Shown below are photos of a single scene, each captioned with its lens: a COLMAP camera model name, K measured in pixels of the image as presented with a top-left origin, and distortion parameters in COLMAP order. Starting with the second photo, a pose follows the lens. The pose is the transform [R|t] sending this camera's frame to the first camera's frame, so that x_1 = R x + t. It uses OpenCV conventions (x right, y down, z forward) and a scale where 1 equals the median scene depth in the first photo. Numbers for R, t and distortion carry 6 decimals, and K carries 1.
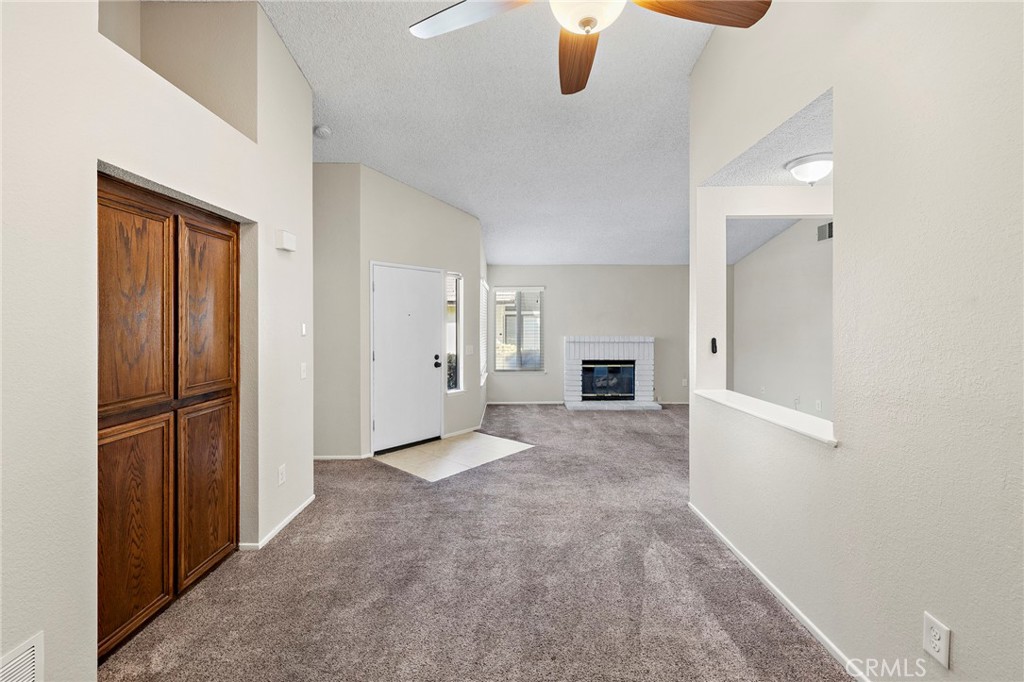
lens RADIAL K [[430.9, 0, 512.2], [0, 430.9, 331.9], [0, 0, 1]] dist [0.000504, -0.000048]
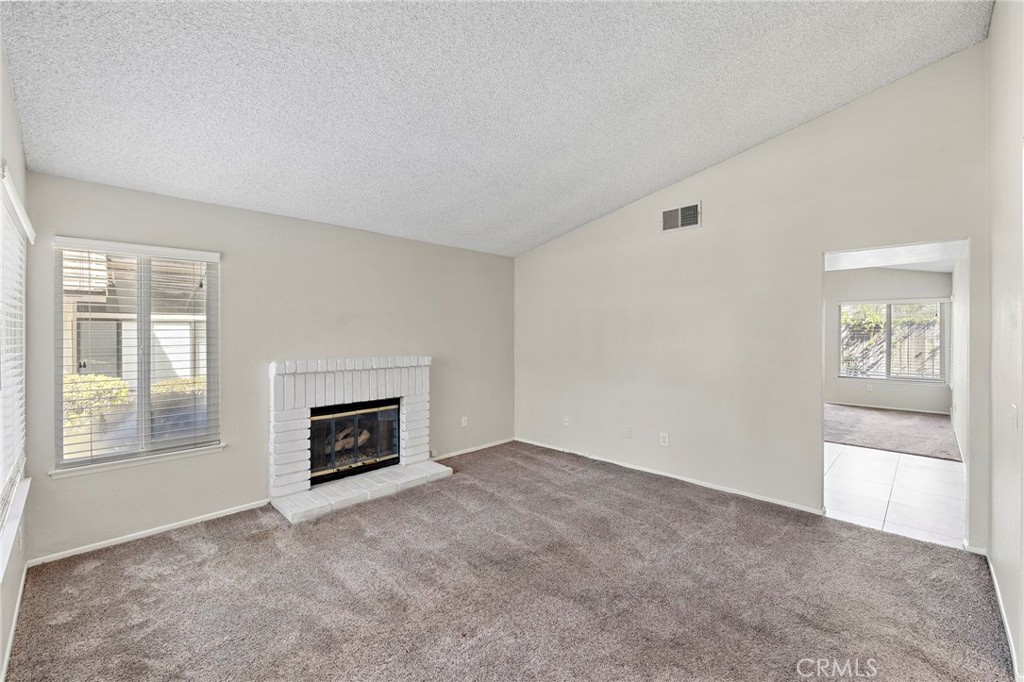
lens RADIAL K [[430.9, 0, 514.2], [0, 430.9, 336.5], [0, 0, 1]] dist [0.000504, -0.000048]
pose [[0.705124, -0.005308, 0.709064, -0.027170], [0.014613, 0.999868, -0.007047, -0.011720], [-0.708933, 0.015330, 0.705109, 0.471194]]
